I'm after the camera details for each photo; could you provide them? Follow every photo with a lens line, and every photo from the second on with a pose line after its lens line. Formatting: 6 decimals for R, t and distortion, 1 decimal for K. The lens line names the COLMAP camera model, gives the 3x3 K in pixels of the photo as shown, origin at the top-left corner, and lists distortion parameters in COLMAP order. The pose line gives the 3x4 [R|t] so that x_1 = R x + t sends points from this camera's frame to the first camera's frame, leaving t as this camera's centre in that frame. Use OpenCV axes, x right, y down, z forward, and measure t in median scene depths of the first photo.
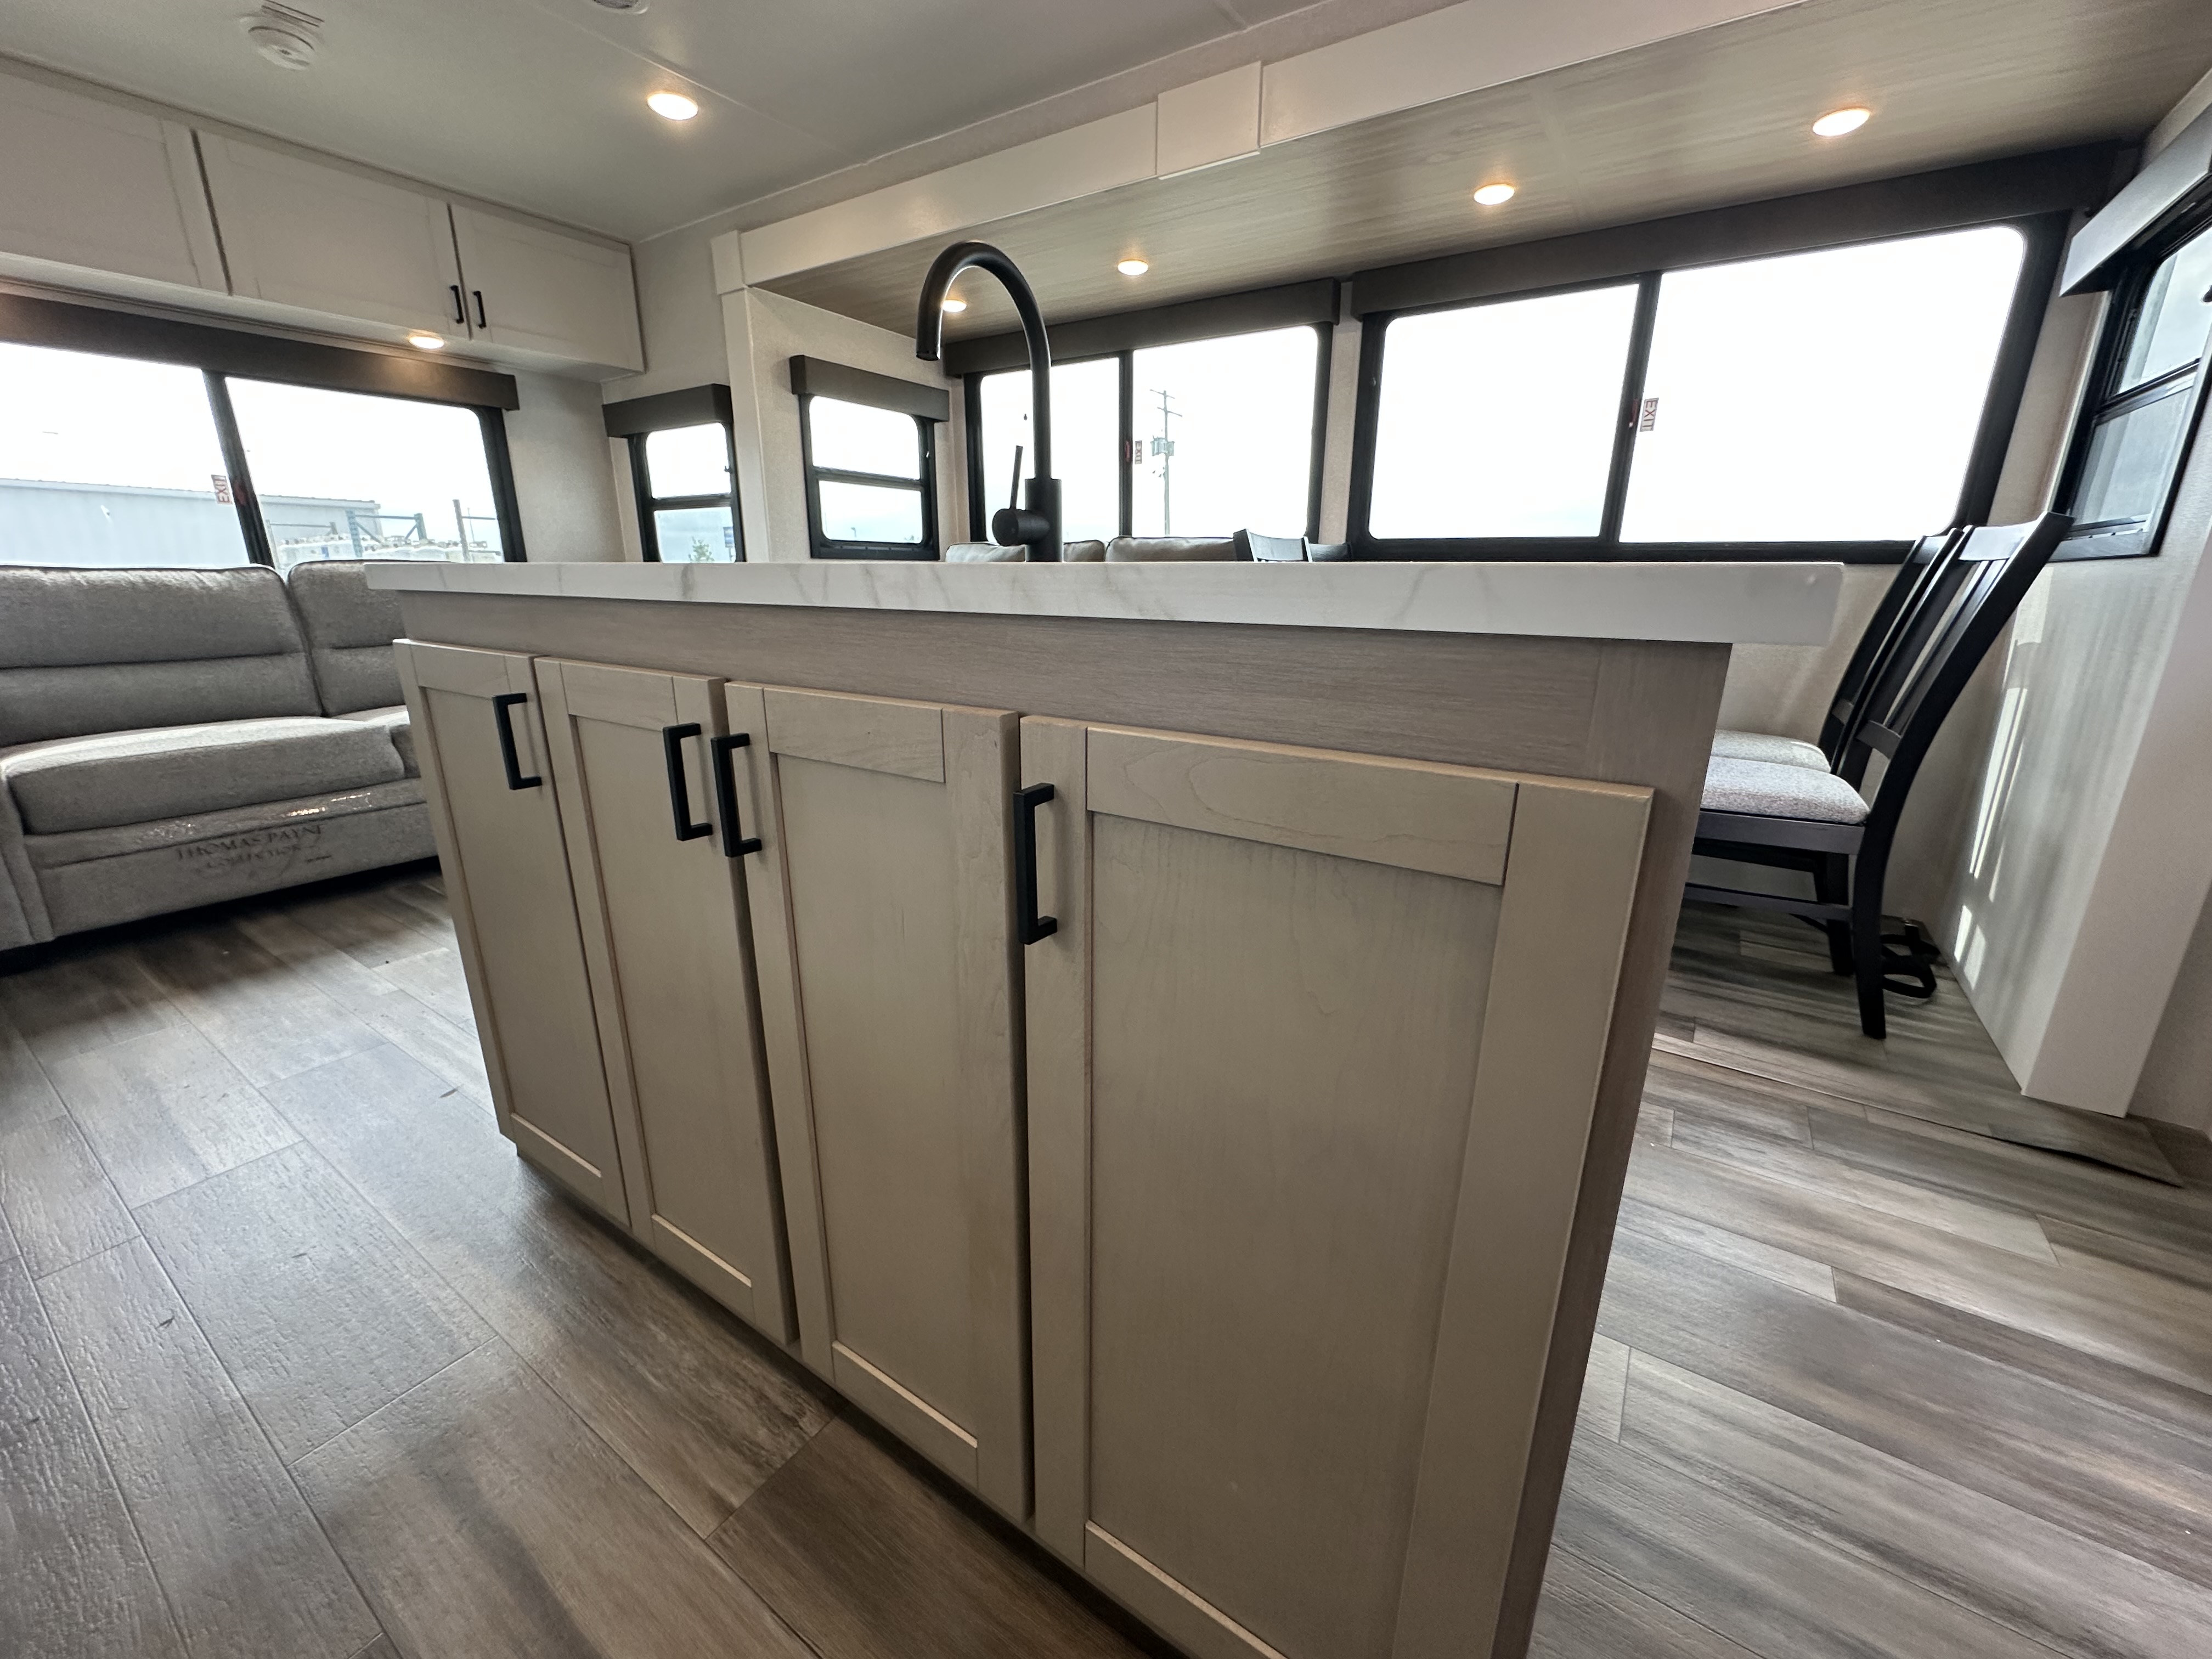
lens RADIAL K [[886.0, 0, 1101.2], [0, 886.0, 828.0], [0, 0, 1]] dist [-0.001739, 0.000546]
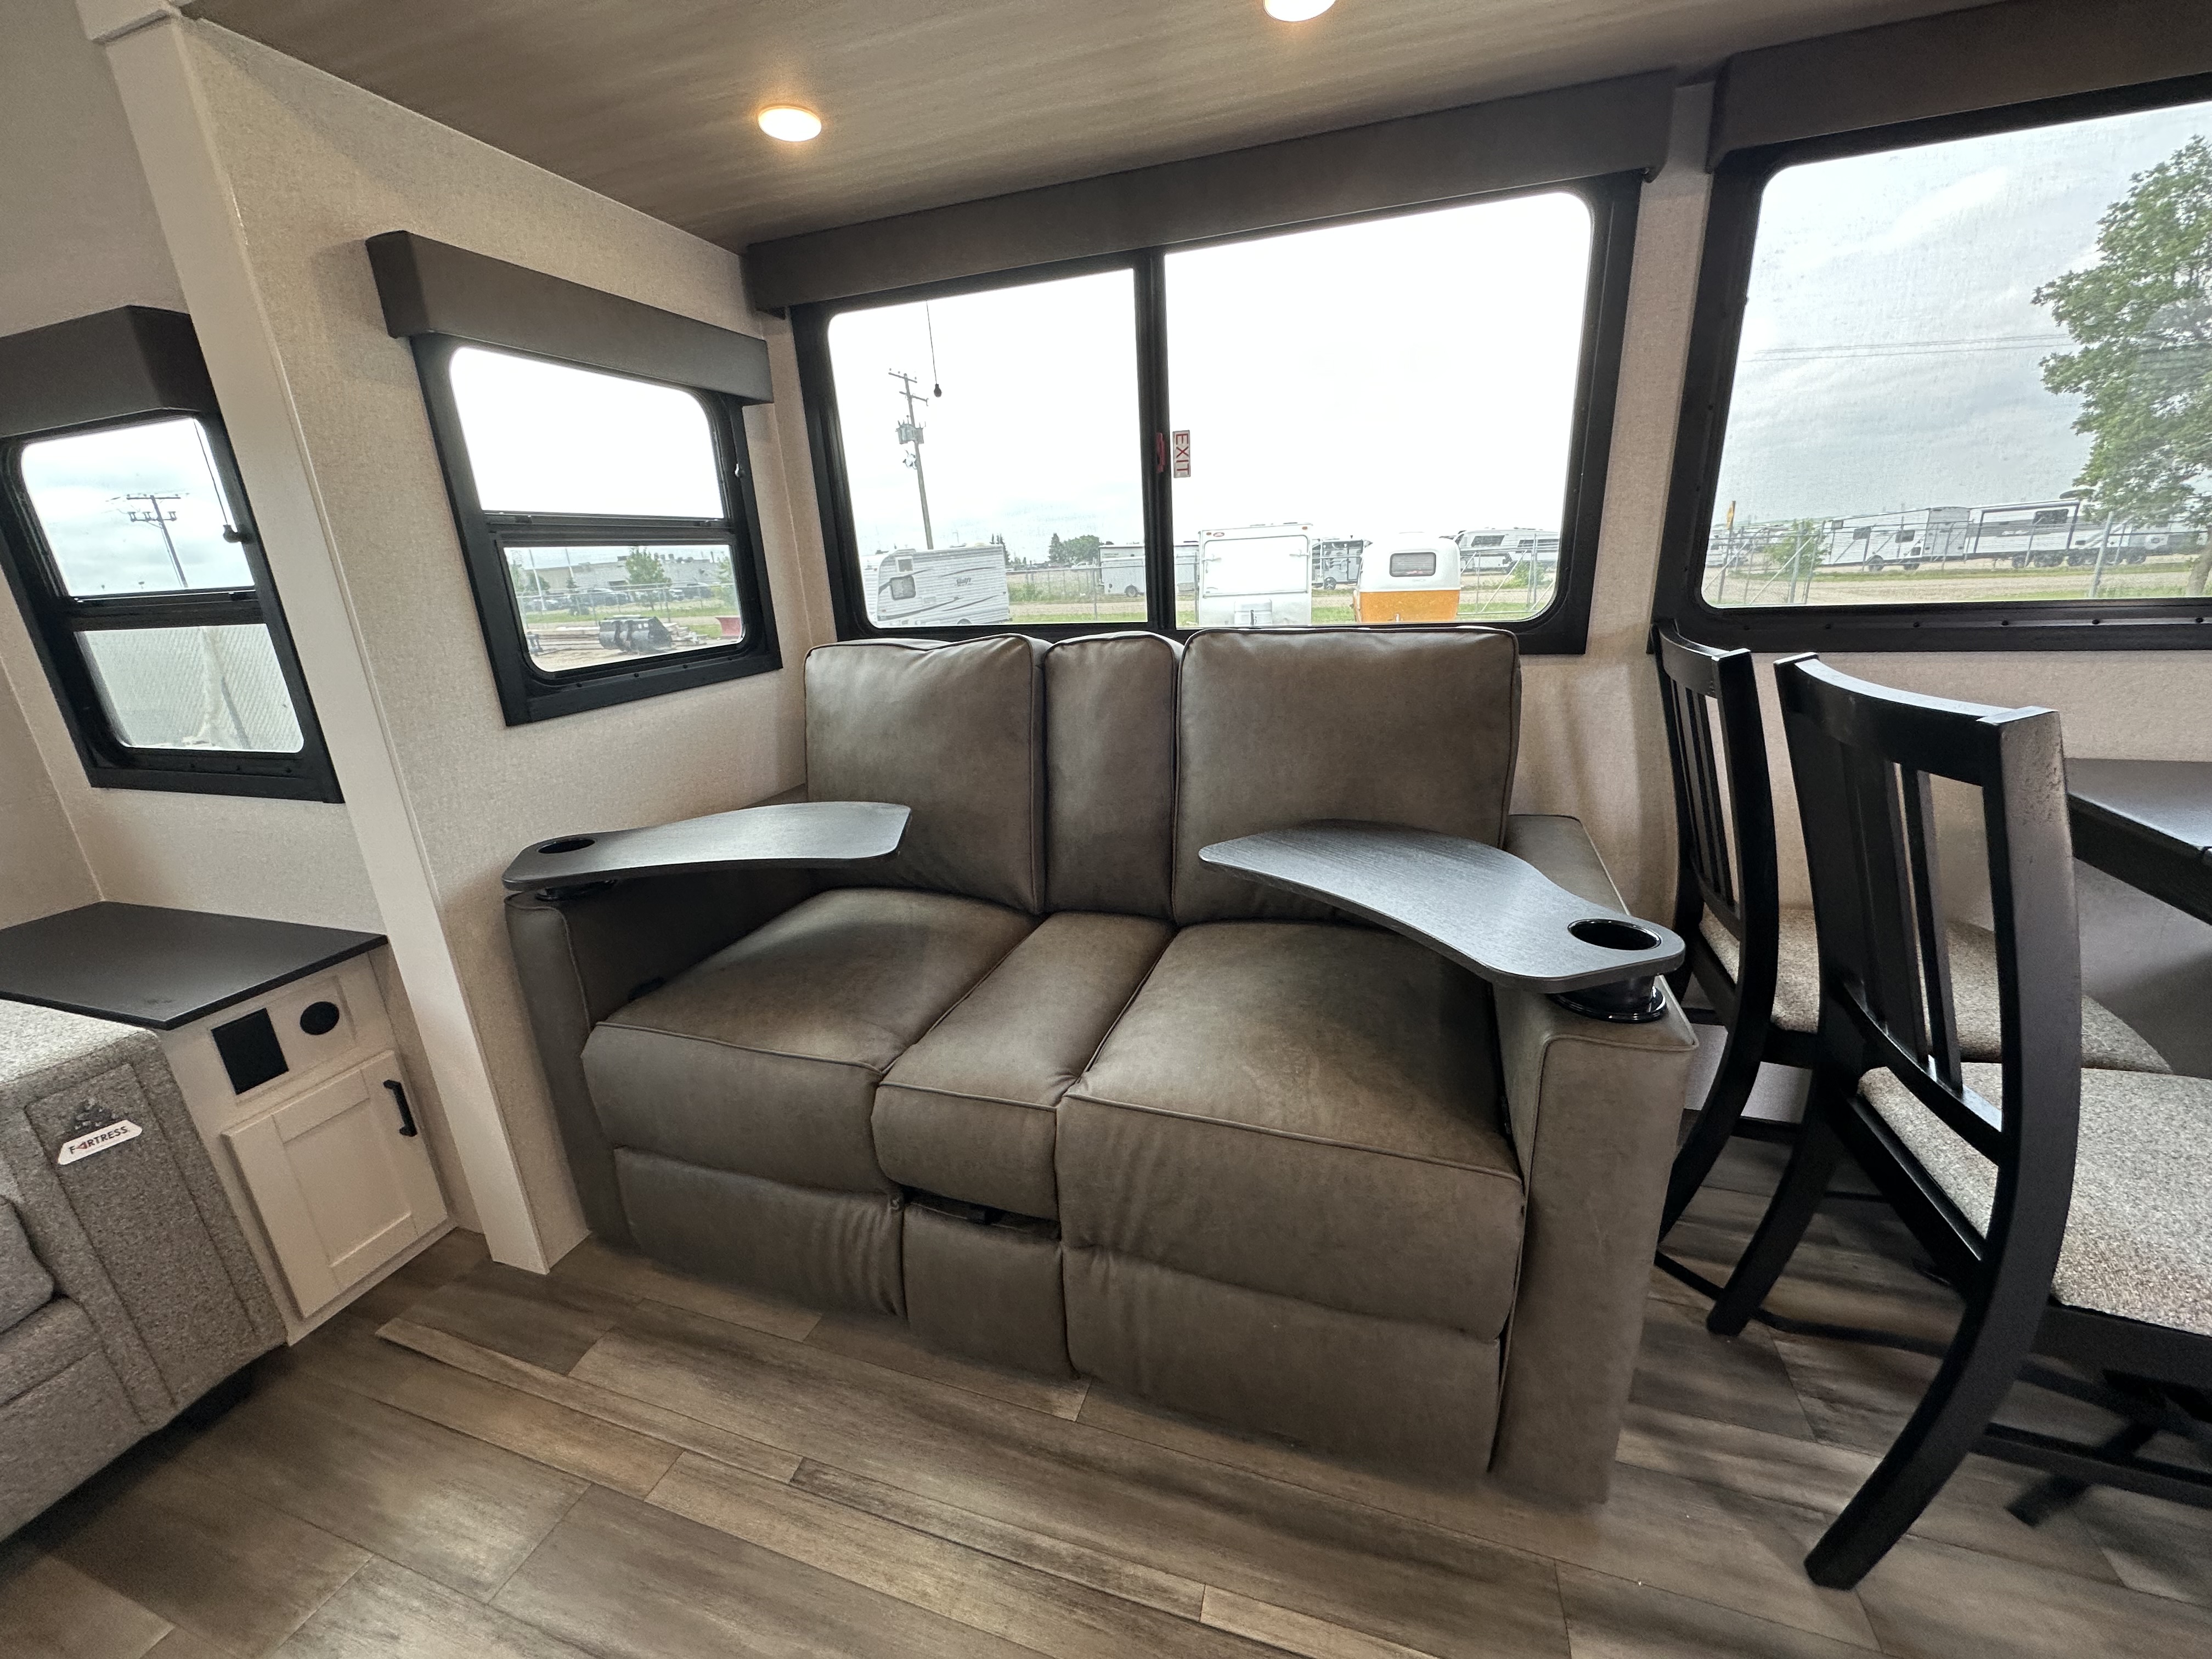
lens RADIAL K [[886.0, 0, 1113.6], [0, 886.0, 829.8], [0, 0, 1]] dist [-0.001739, 0.000546]
pose [[0.961333, -0.133907, 0.240639, -0.146615], [0.129985, 0.990994, 0.032173, -0.218937], [-0.242780, 0.000351, 0.970081, 0.485392]]
